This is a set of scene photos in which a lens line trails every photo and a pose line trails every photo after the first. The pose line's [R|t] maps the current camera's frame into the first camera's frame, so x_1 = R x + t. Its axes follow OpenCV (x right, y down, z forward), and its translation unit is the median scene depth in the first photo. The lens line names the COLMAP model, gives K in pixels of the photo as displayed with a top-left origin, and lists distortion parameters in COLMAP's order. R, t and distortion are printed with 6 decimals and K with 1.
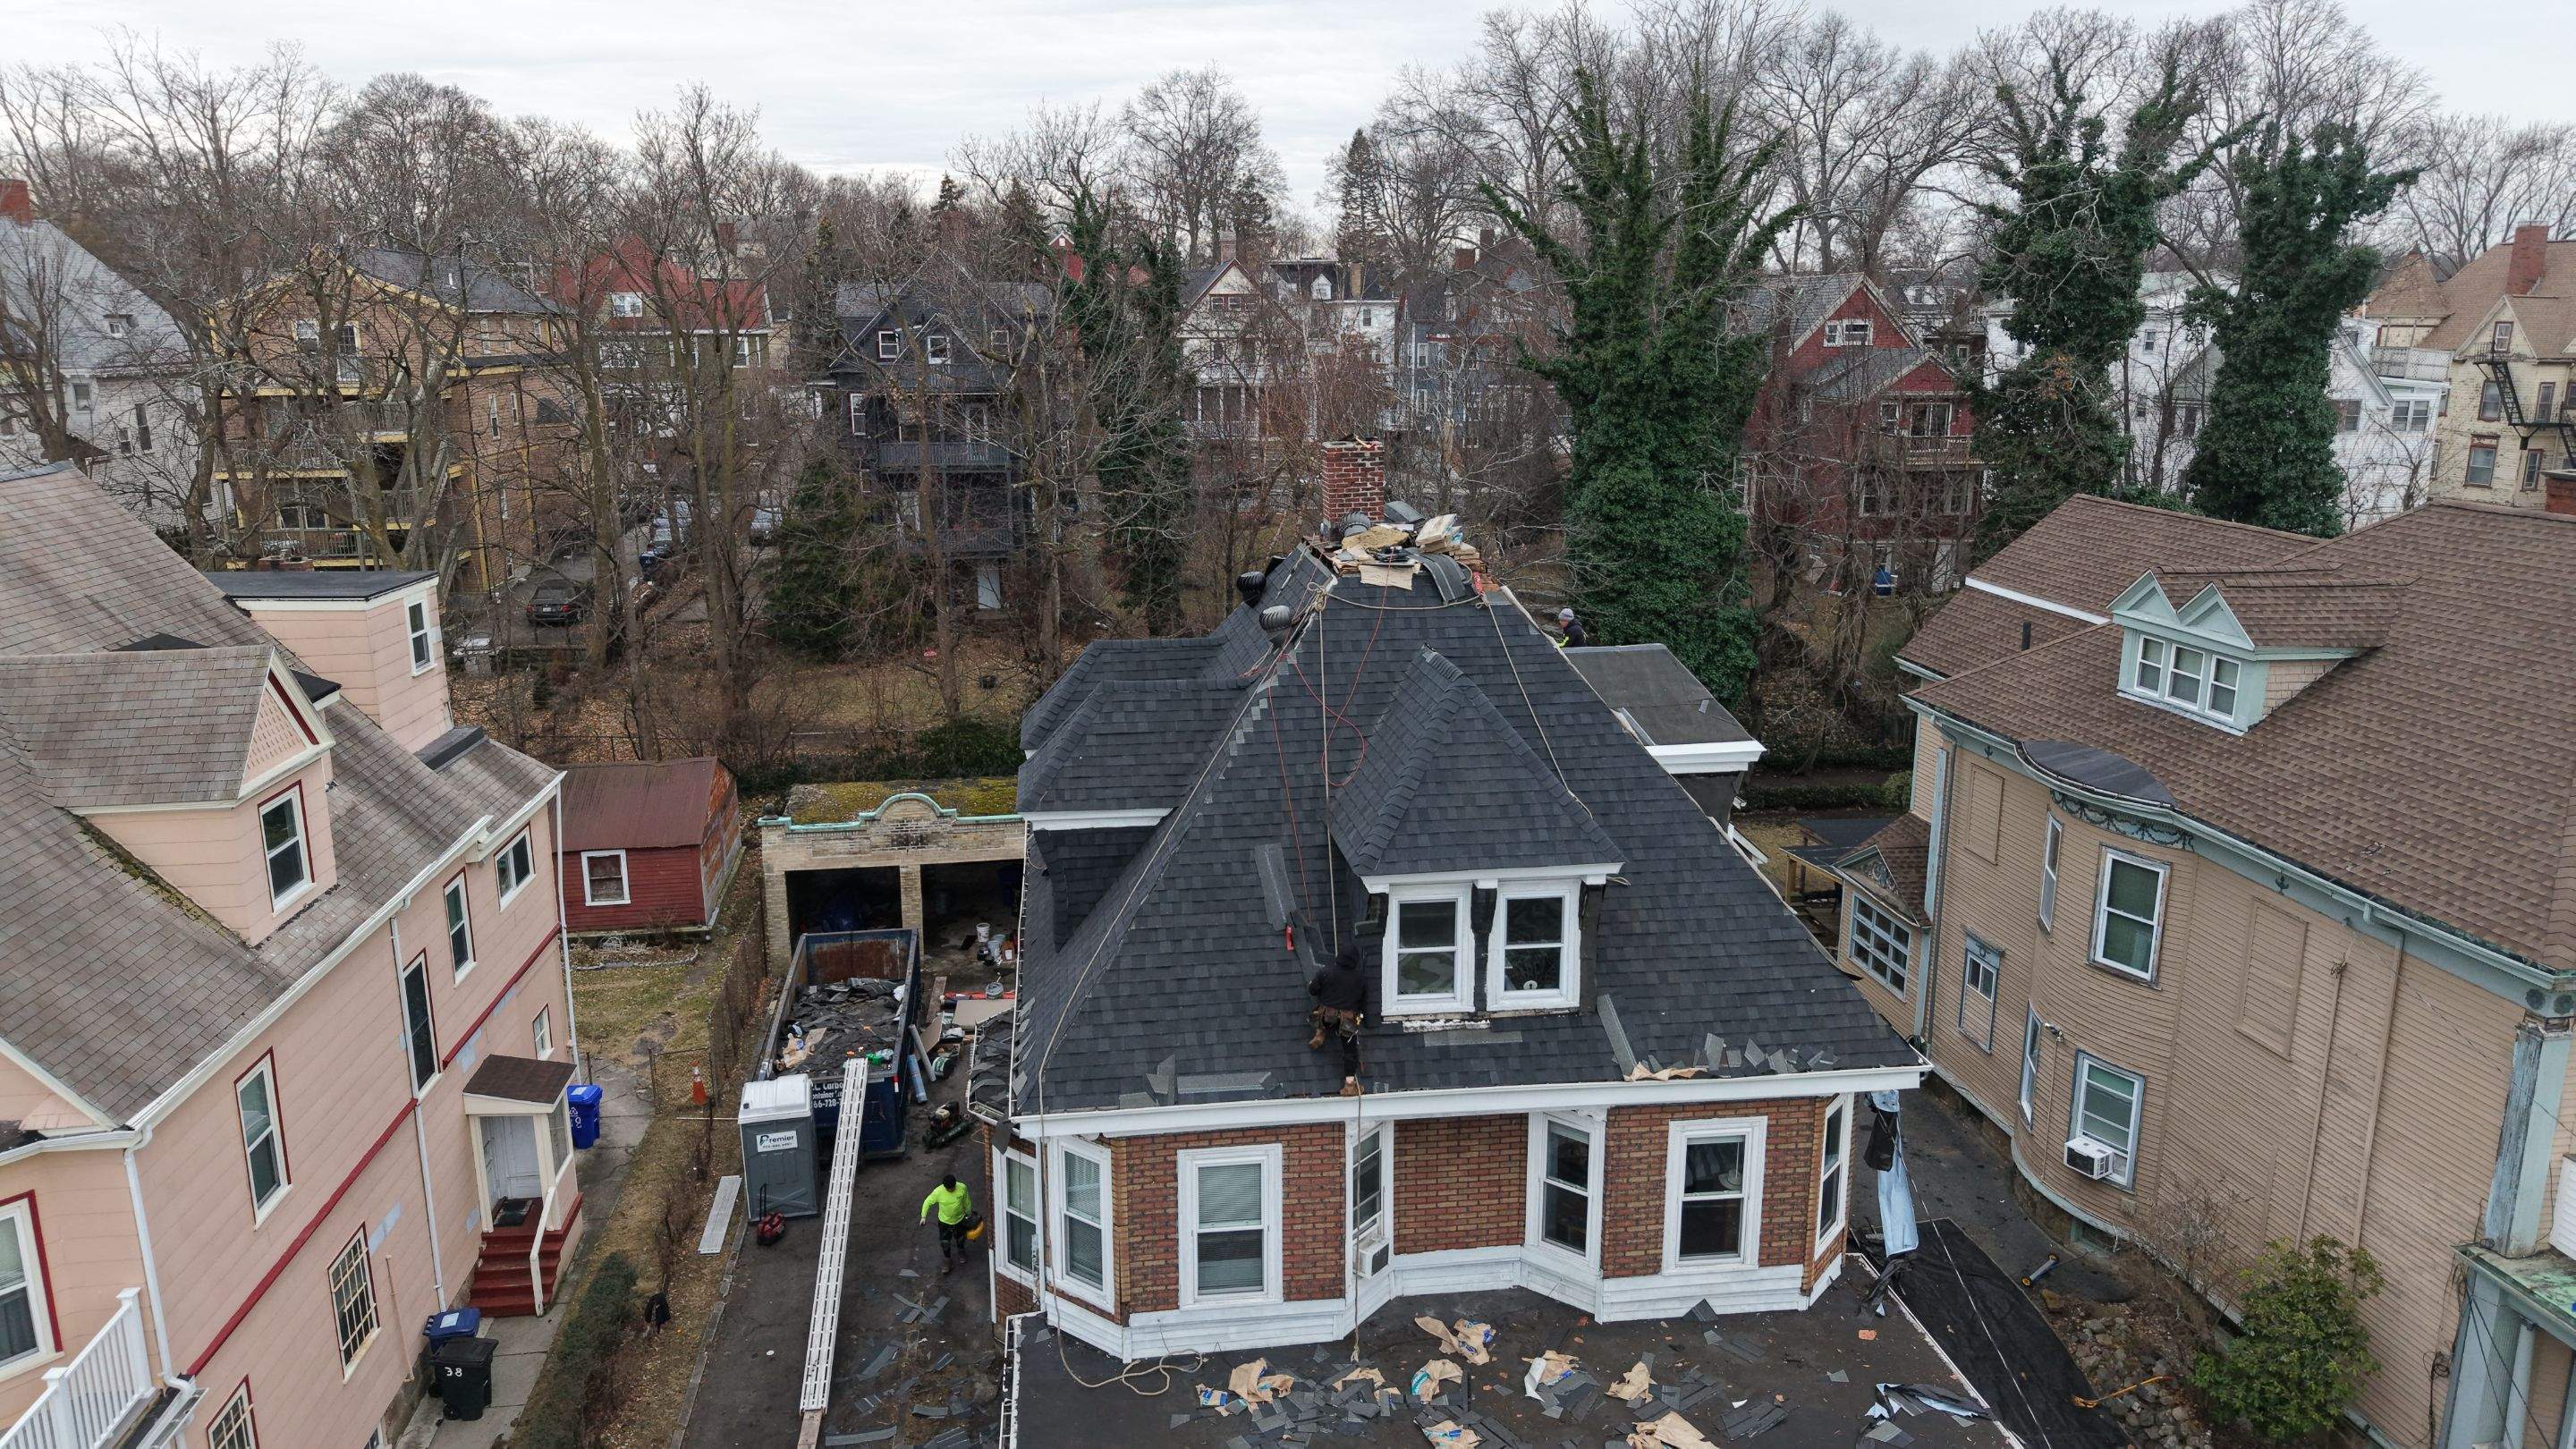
lens RADIAL K [[1719.8, 0, 1290.9], [0, 1719.8, 721.0], [0, 0, 1]] dist [0.022275, -0.020407]
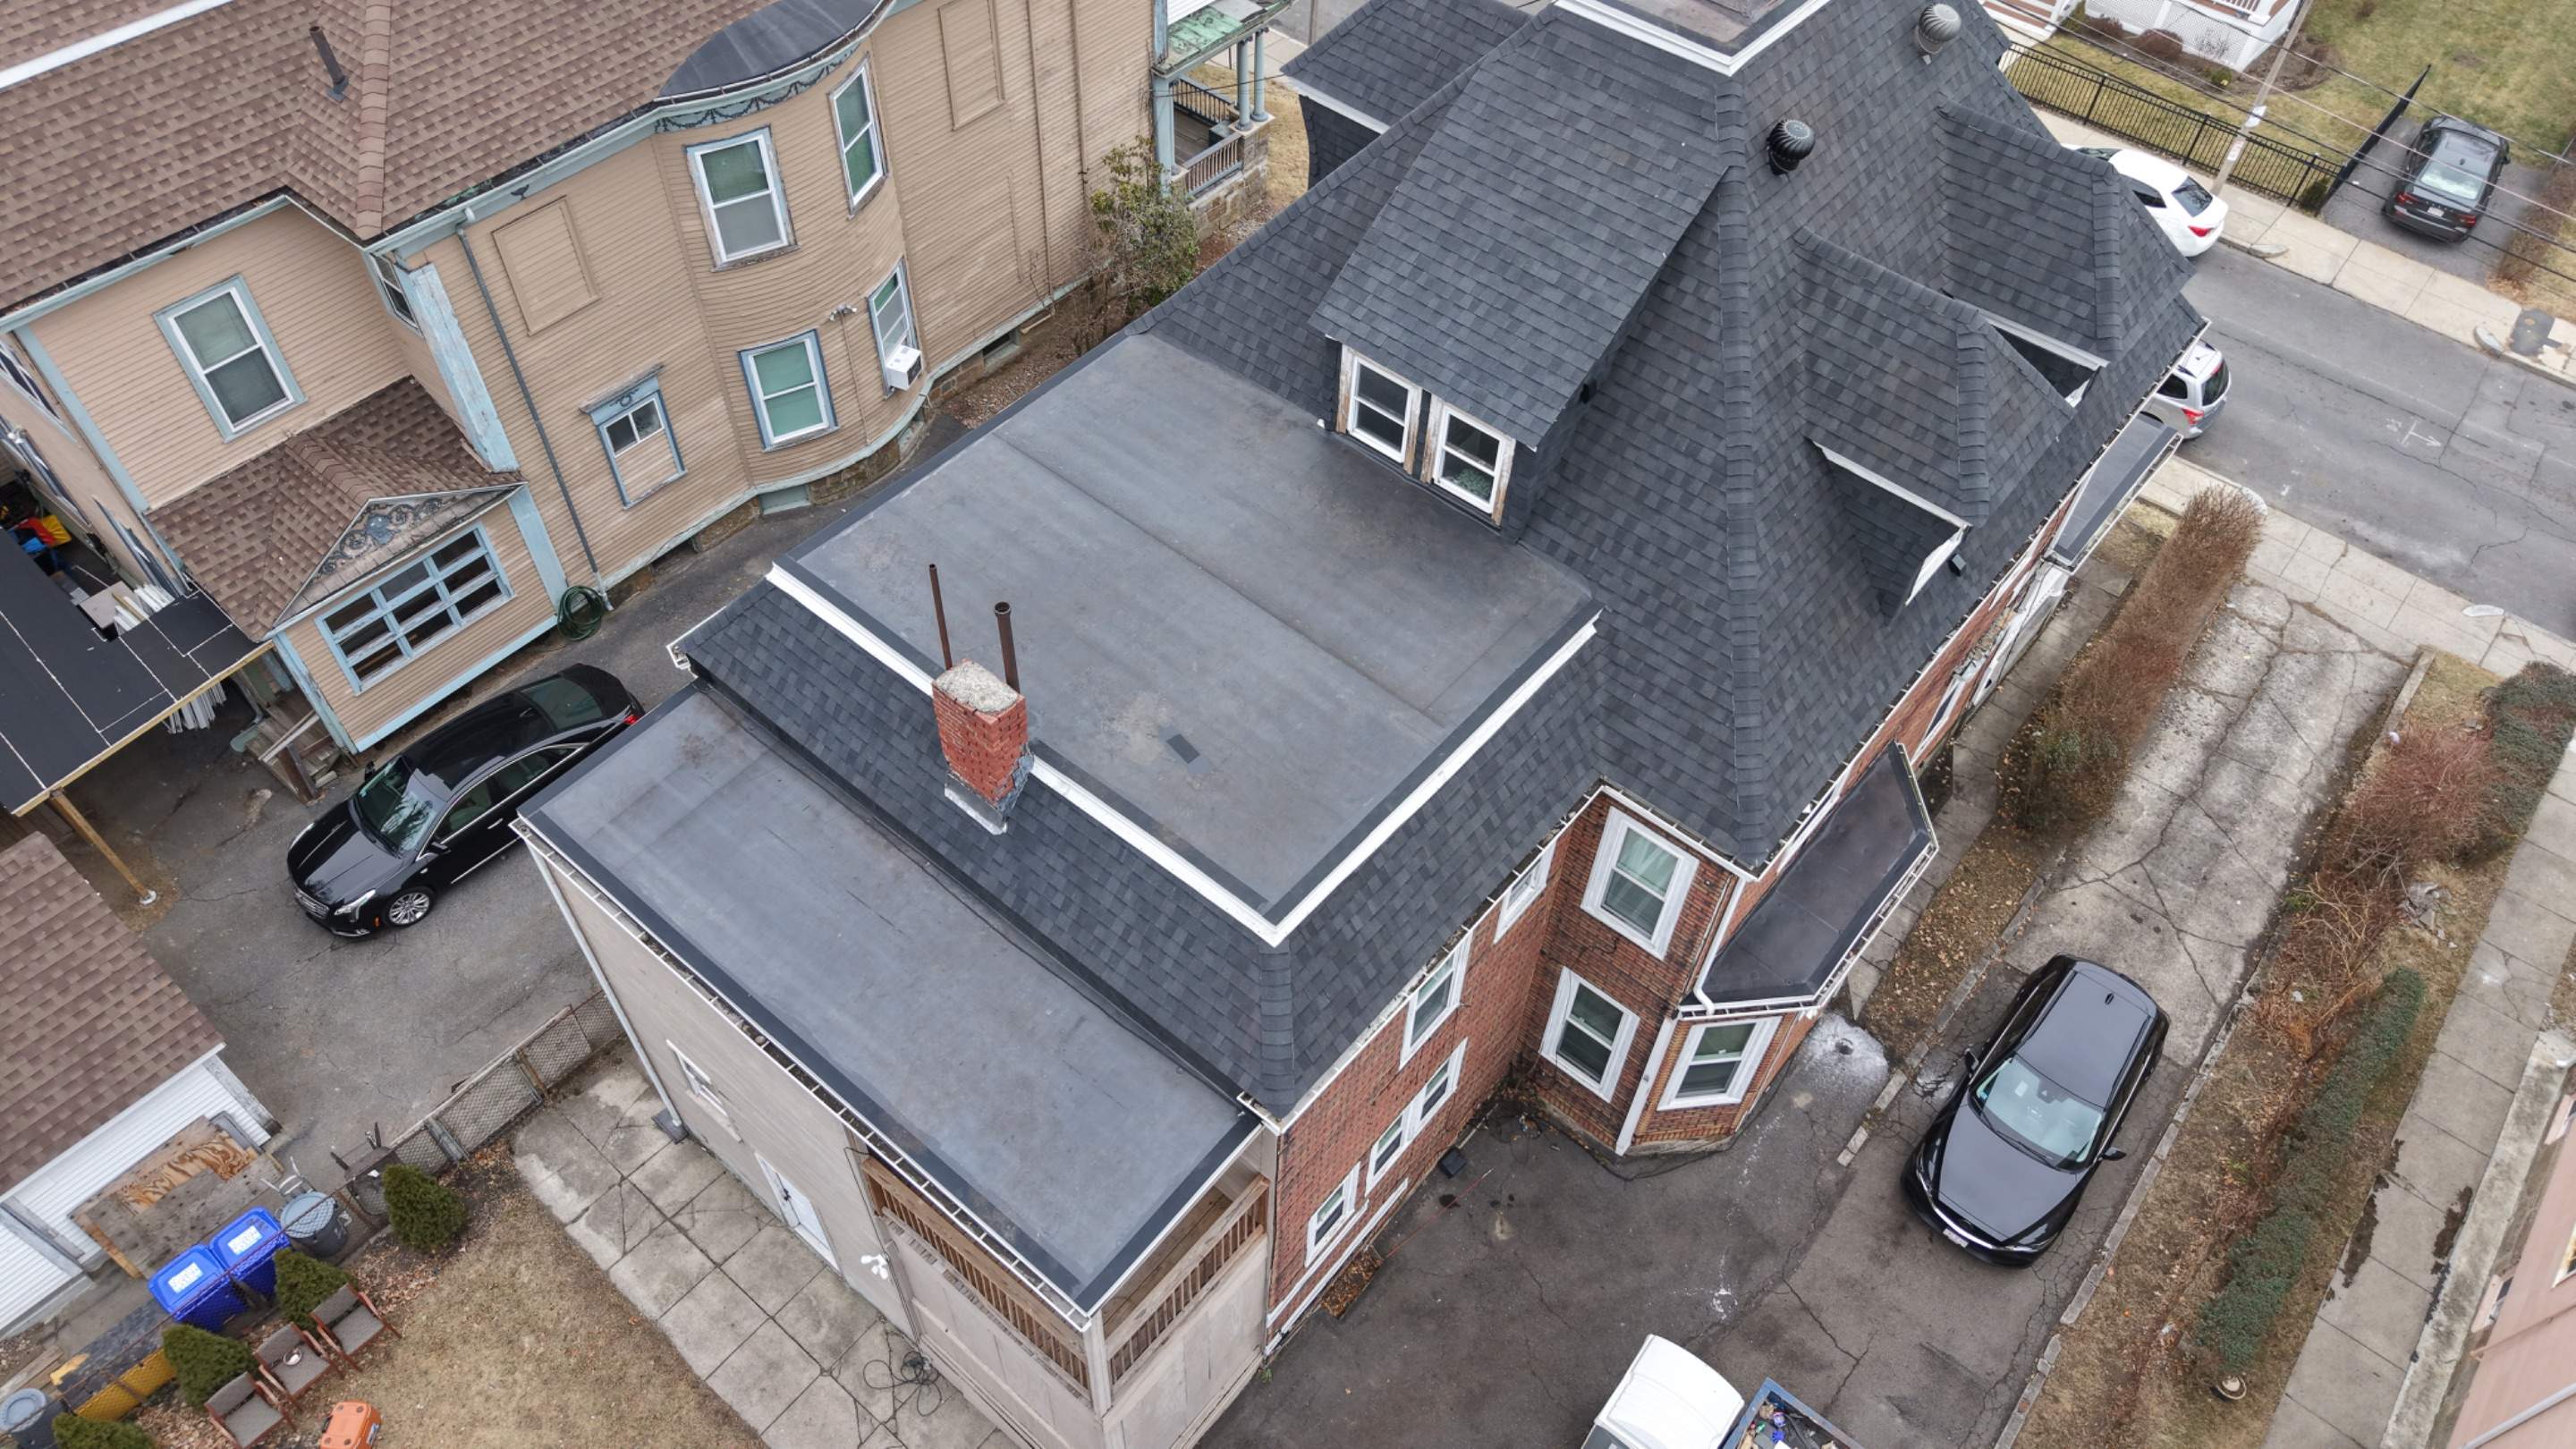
lens RADIAL K [[1719.8, 0, 1276.2], [0, 1719.8, 729.2], [0, 0, 1]] dist [0.022275, -0.020407]
pose [[-0.671877, -0.585544, 0.453563, -0.379385], [0.136664, 0.503851, 0.852911, -0.658607], [-0.727945, 0.635037, -0.258503, 1.693690]]
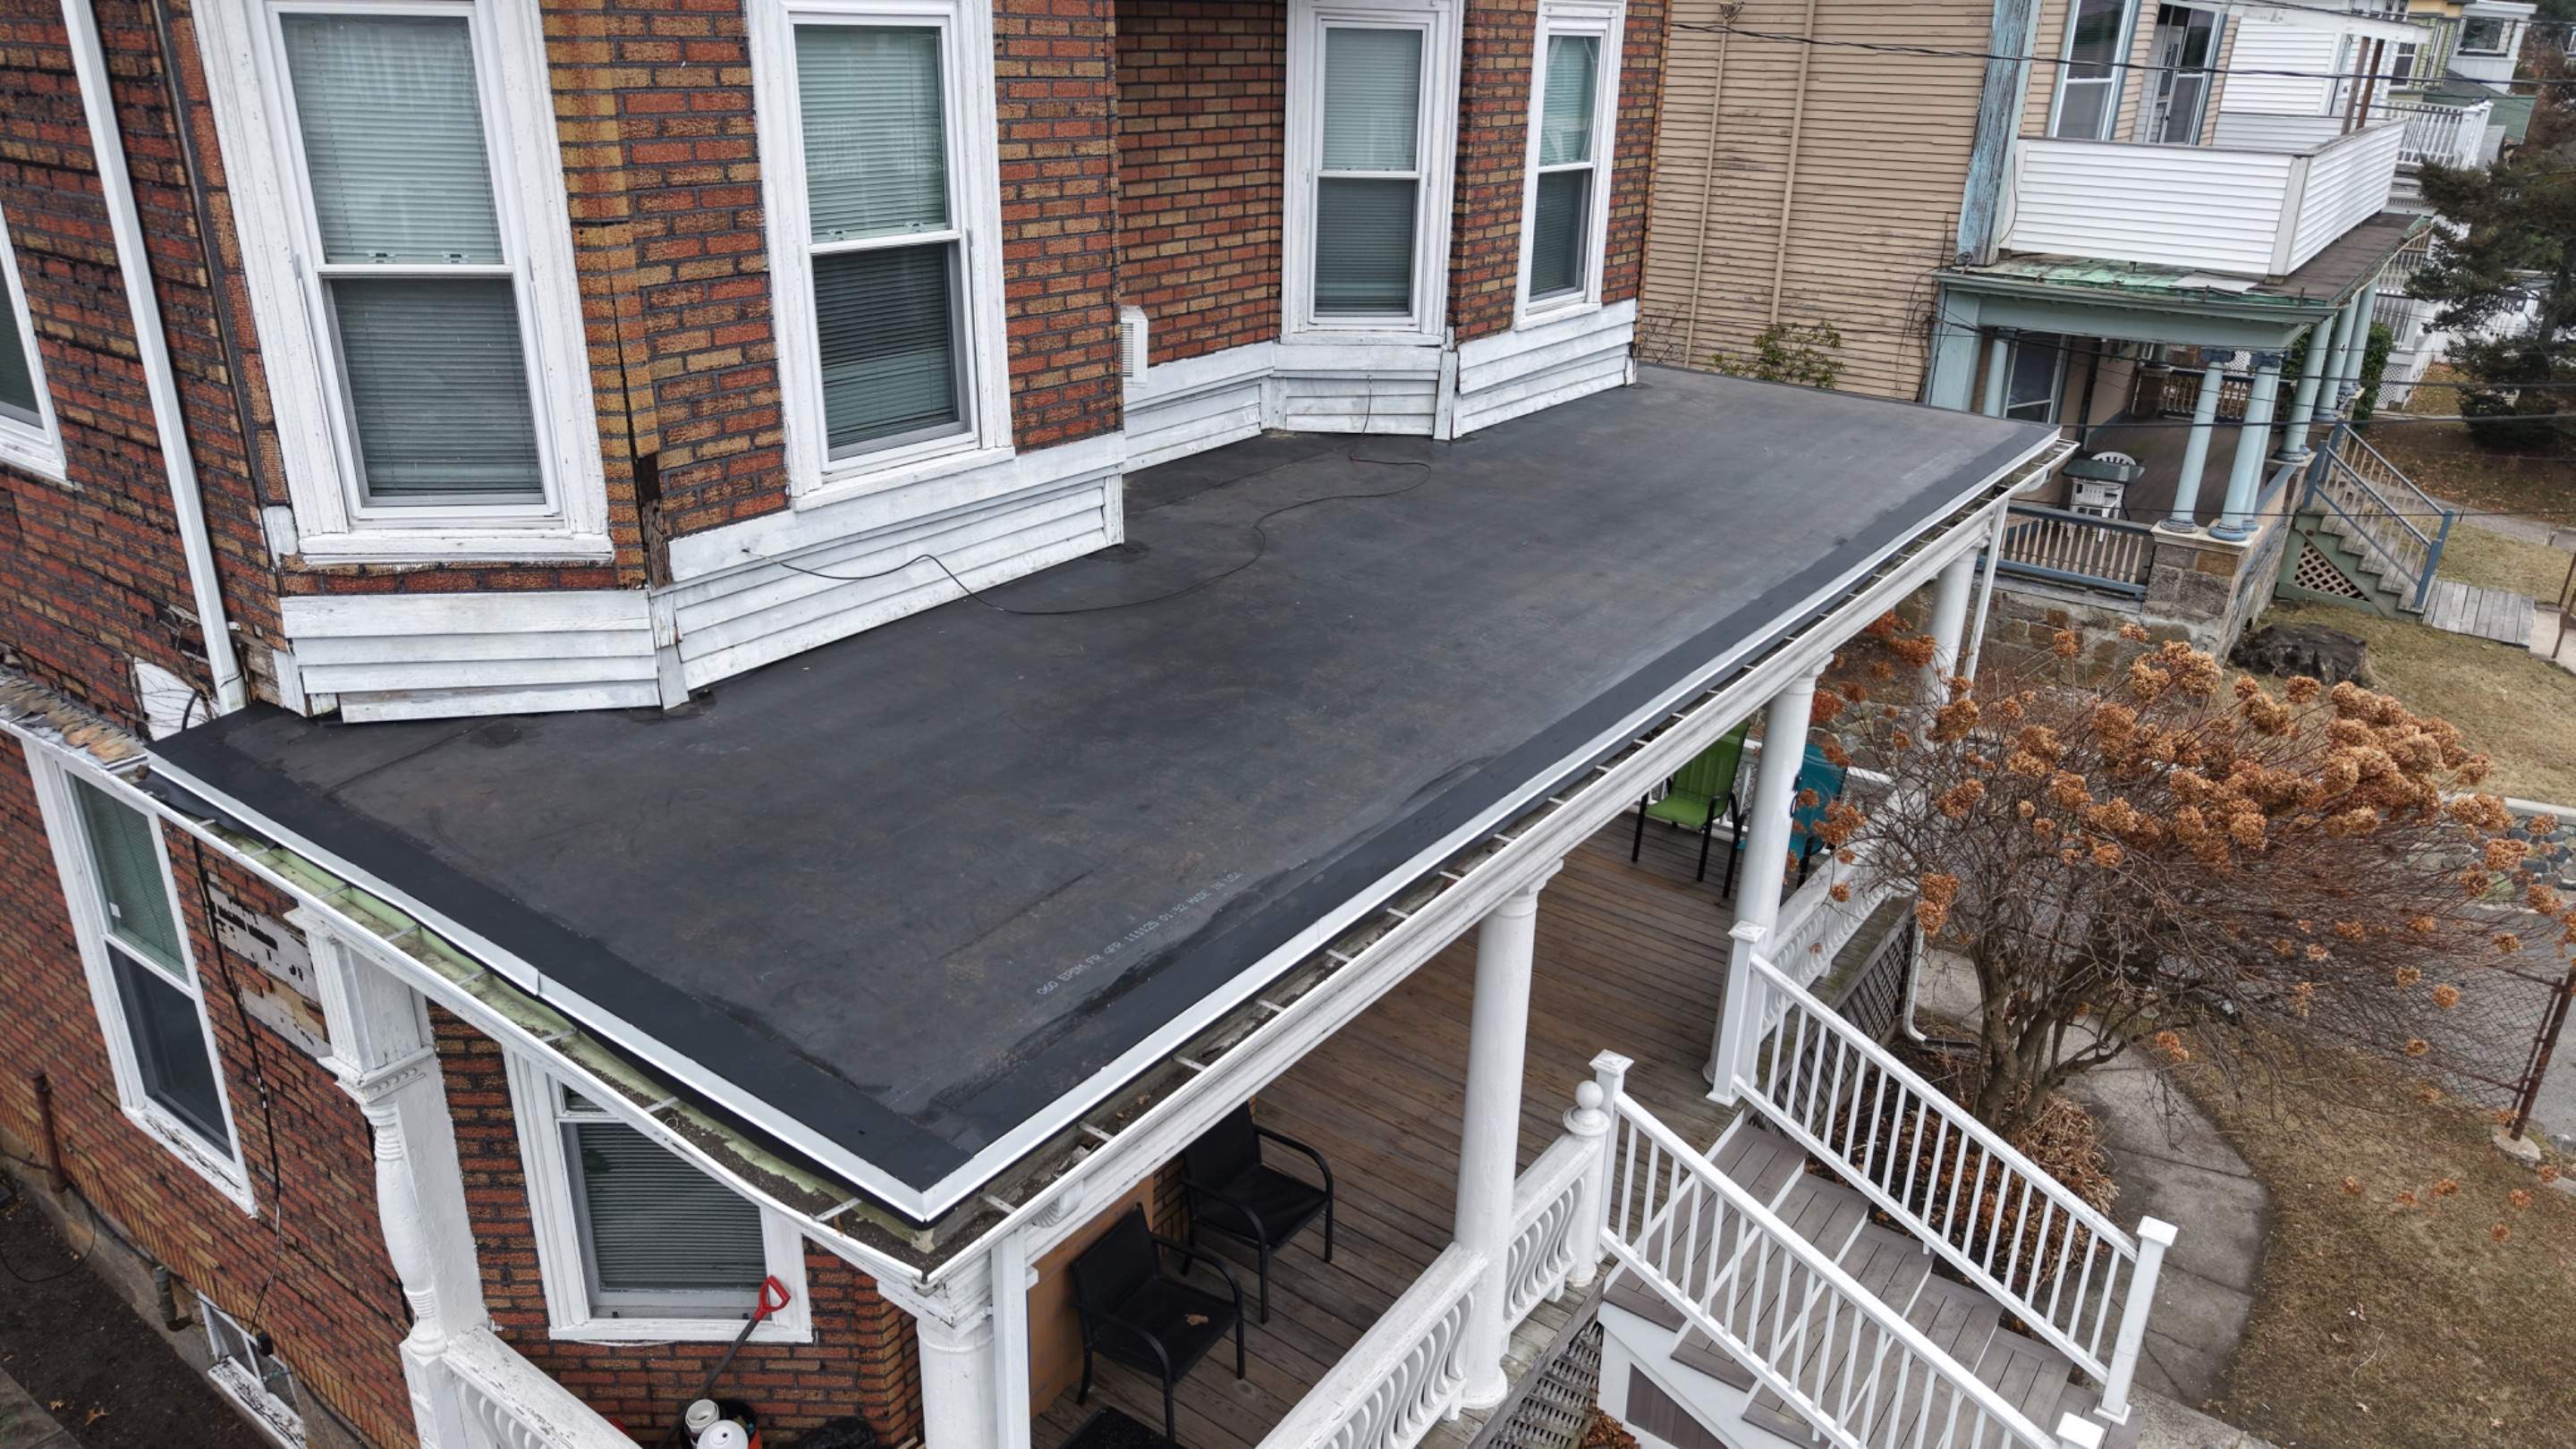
lens RADIAL K [[1719.8, 0, 1284.3], [0, 1719.8, 729.8], [0, 0, 1]] dist [0.022275, -0.020407]
pose [[0.687247, -0.262500, 0.677337, -0.212741], [0.143404, 0.963103, 0.227745, 0.287069], [-0.712129, -0.059385, 0.699533, 0.623854]]
